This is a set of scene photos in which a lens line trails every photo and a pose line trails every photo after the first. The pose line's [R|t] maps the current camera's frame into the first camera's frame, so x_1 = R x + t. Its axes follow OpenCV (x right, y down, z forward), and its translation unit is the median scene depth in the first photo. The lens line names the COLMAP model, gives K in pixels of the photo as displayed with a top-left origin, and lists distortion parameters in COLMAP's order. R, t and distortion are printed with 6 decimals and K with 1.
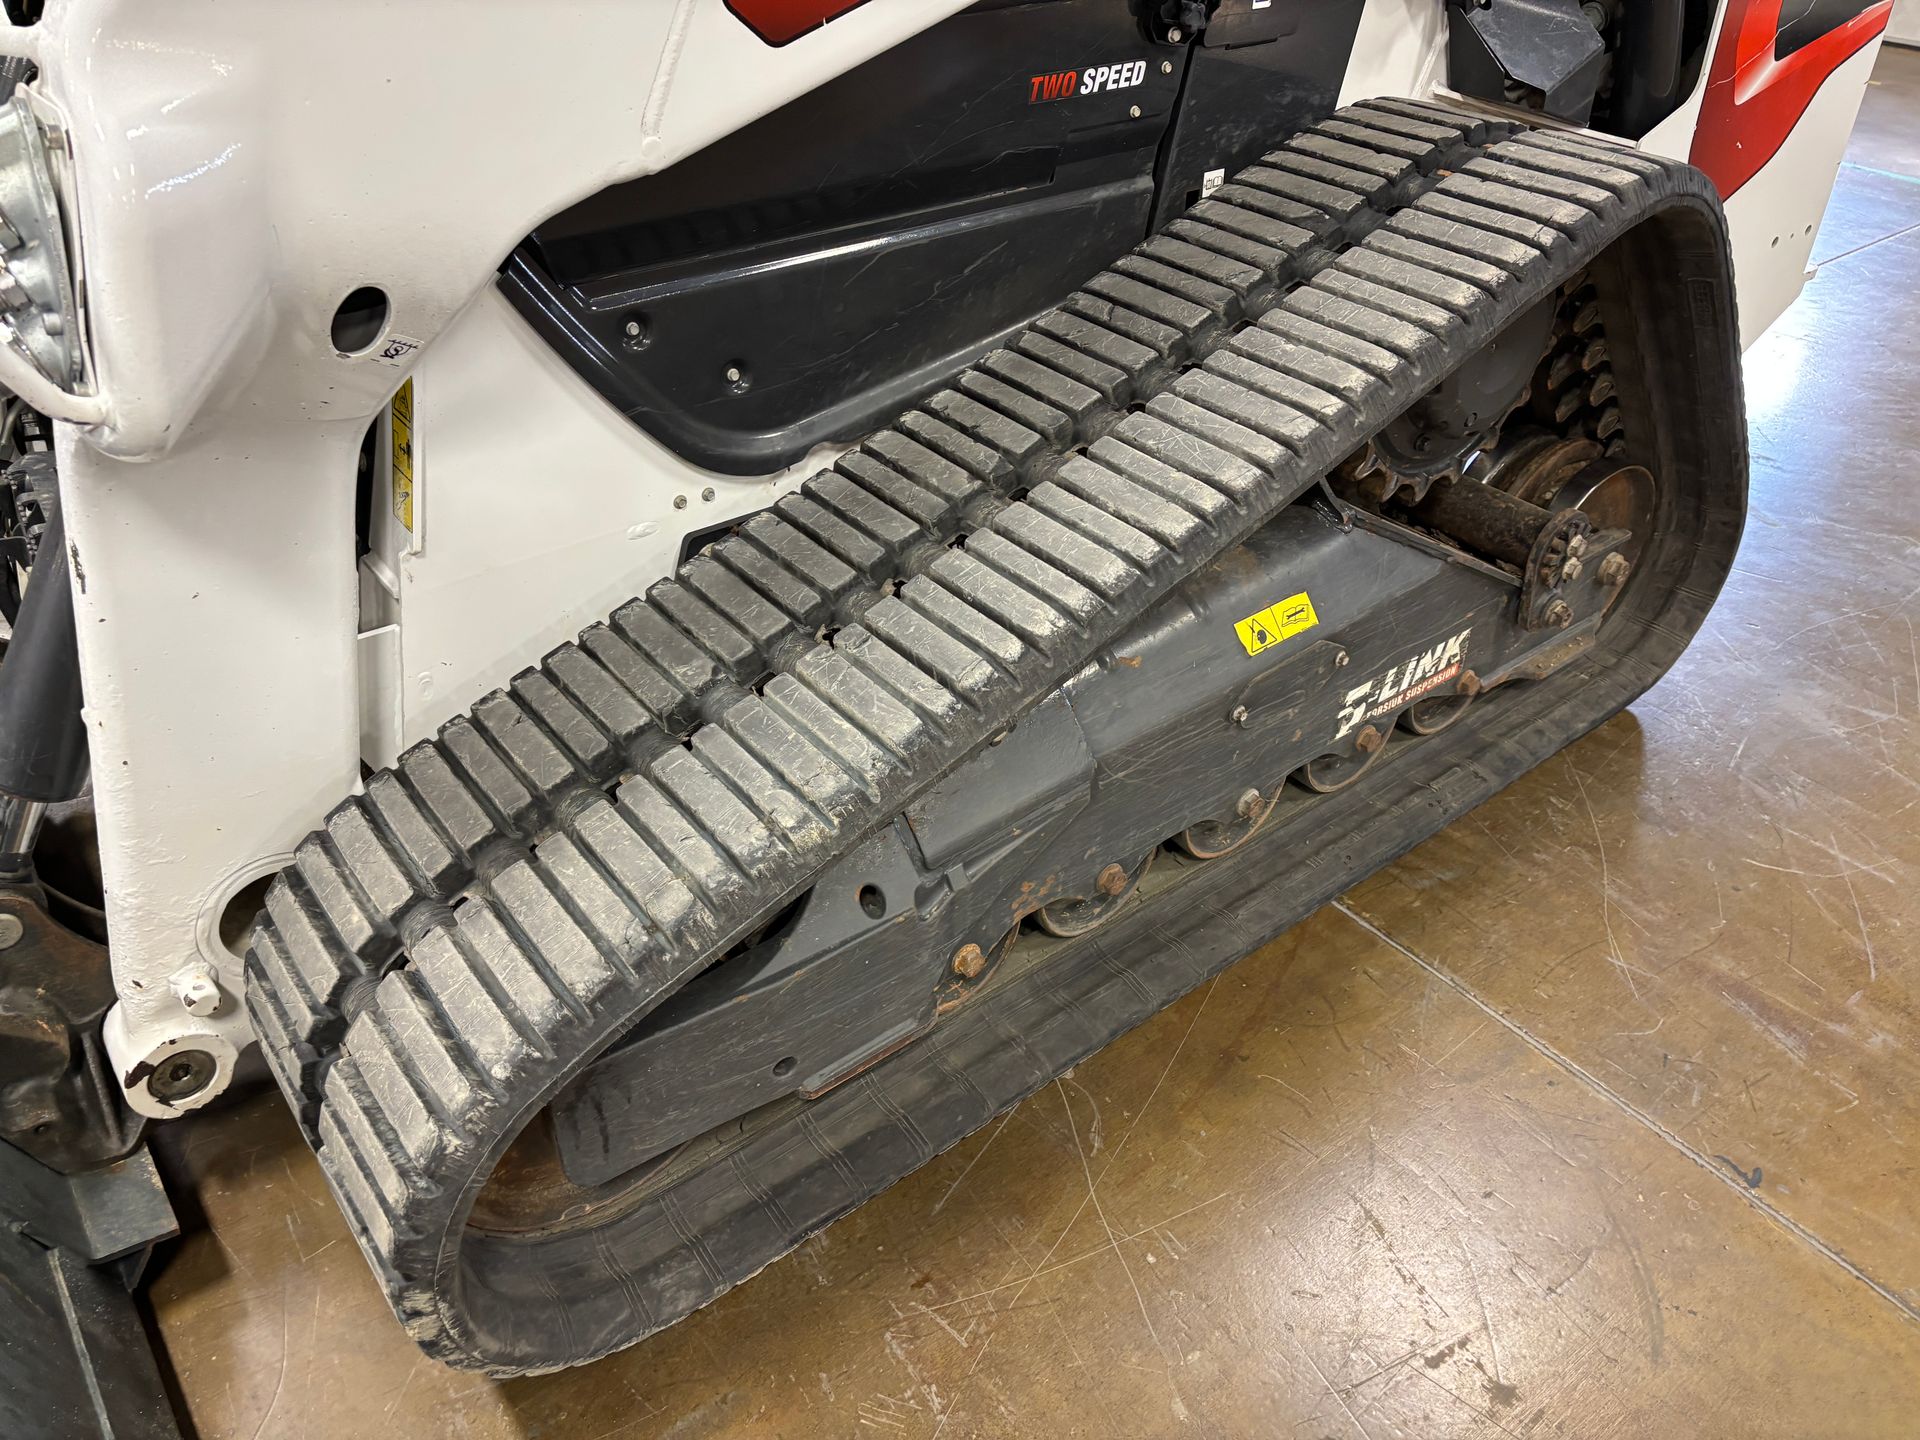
lens RADIAL K [[1446.9, 0, 980.9], [0, 1446.9, 705.8], [0, 0, 1]] dist [0.075538, -0.093941]
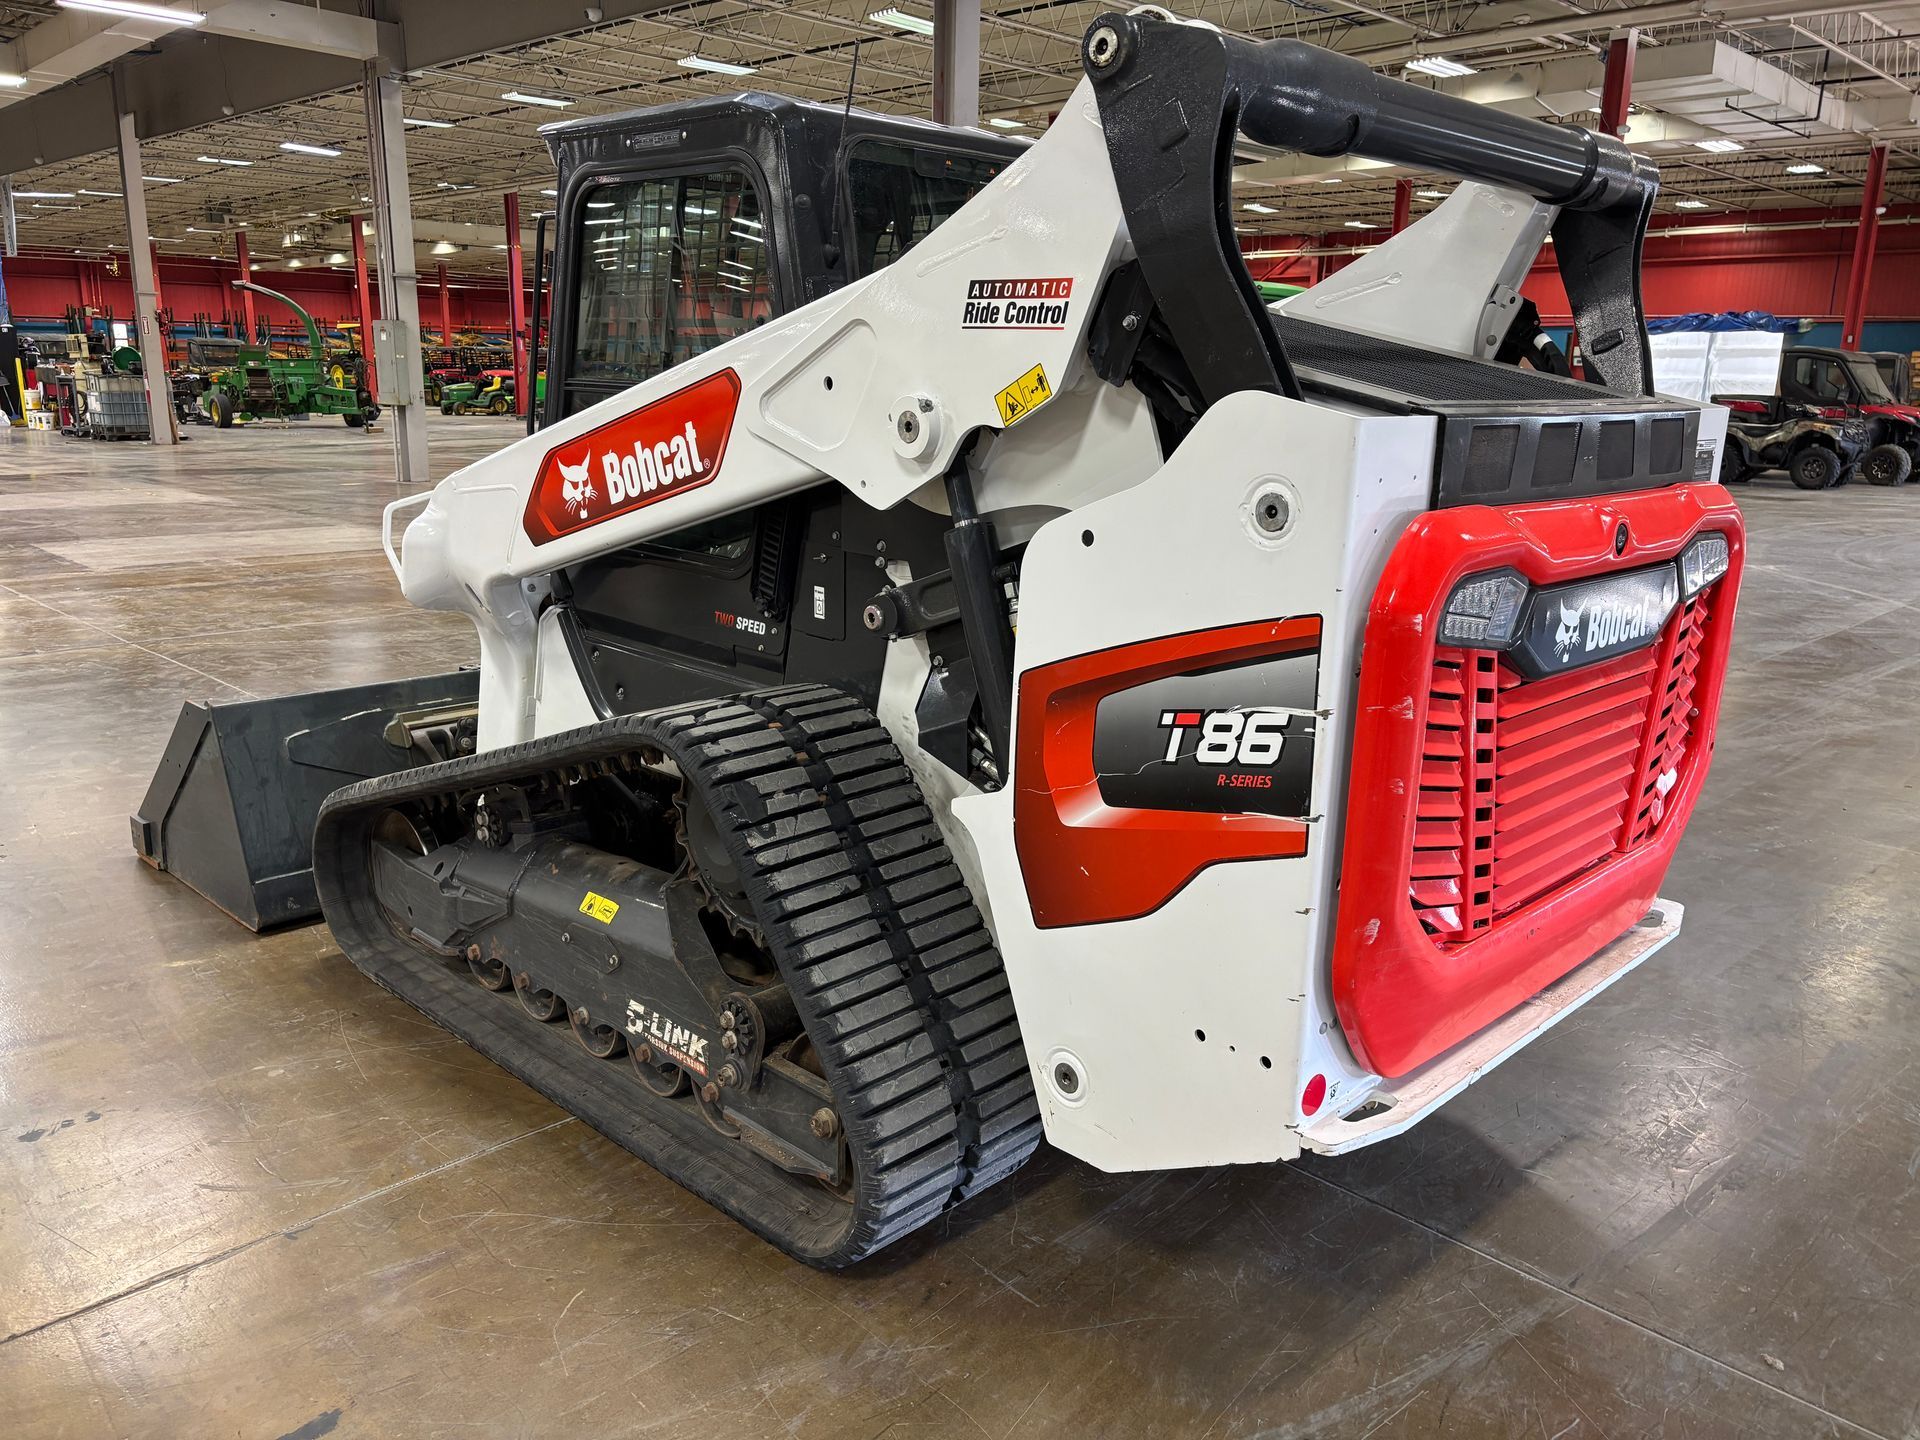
lens RADIAL K [[1426.0, 0, 958.1], [0, 1426.0, 709.9], [0, 0, 1]] dist [0.071435, -0.078959]
pose [[0.135185, 0.232276, -0.963210, 1.837454], [-0.585775, 0.802785, 0.111377, -0.680938], [0.799120, 0.549167, 0.244586, 0.807323]]
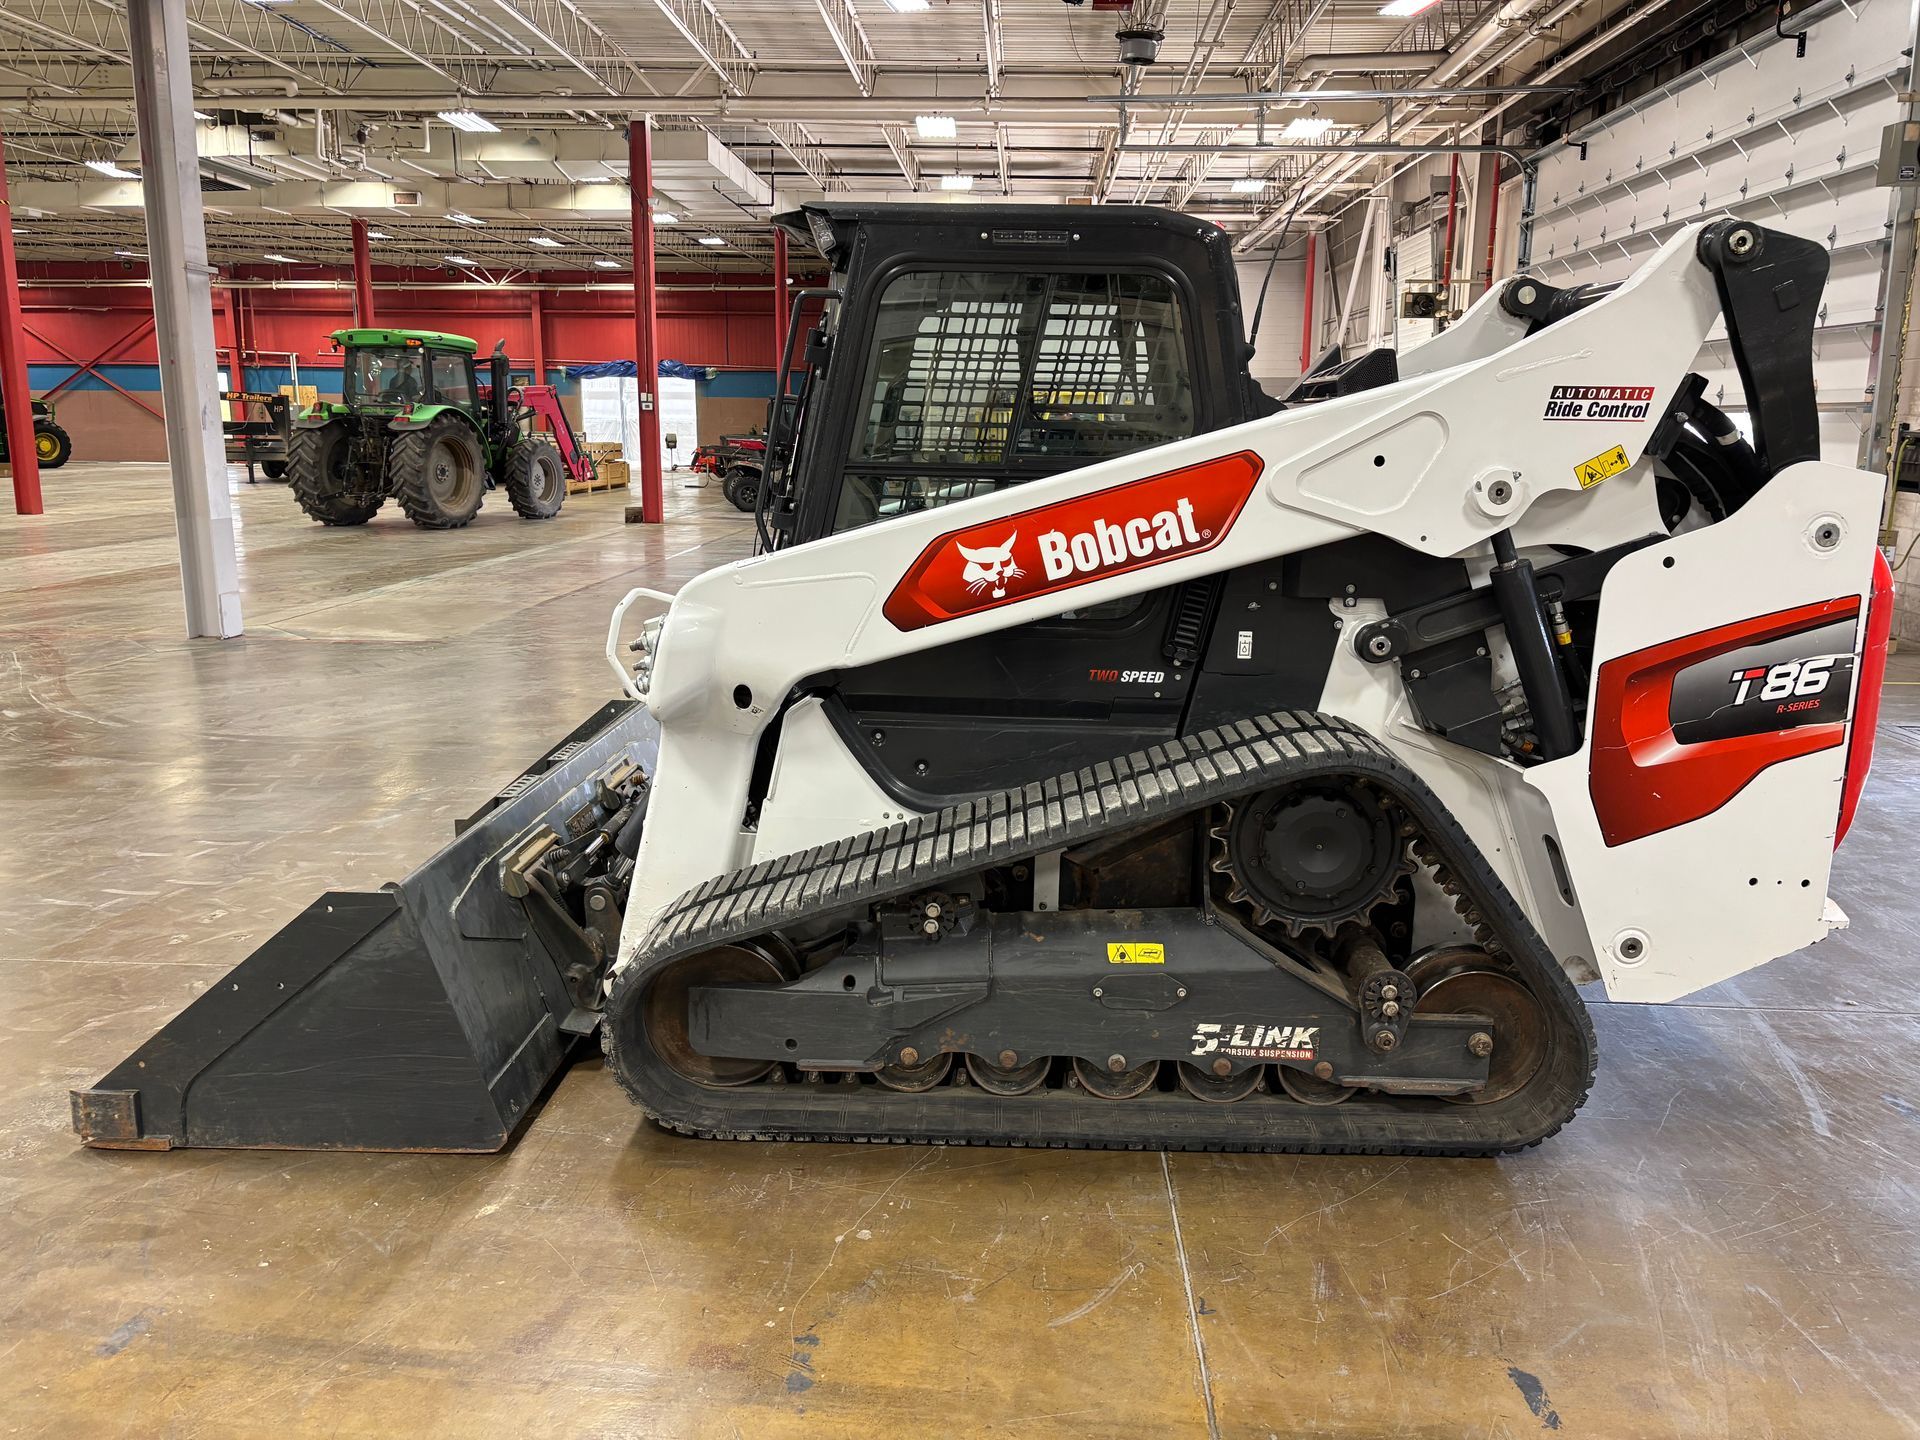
lens RADIAL K [[1447.9, 0, 927.9], [0, 1447.9, 683.1], [0, 0, 1]] dist [0.071798, -0.073678]
pose [[0.758205, 0.122080, -0.640486, 1.136765], [-0.382052, 0.879196, -0.284692, 0.264398], [0.528357, 0.460554, 0.713252, -0.588784]]
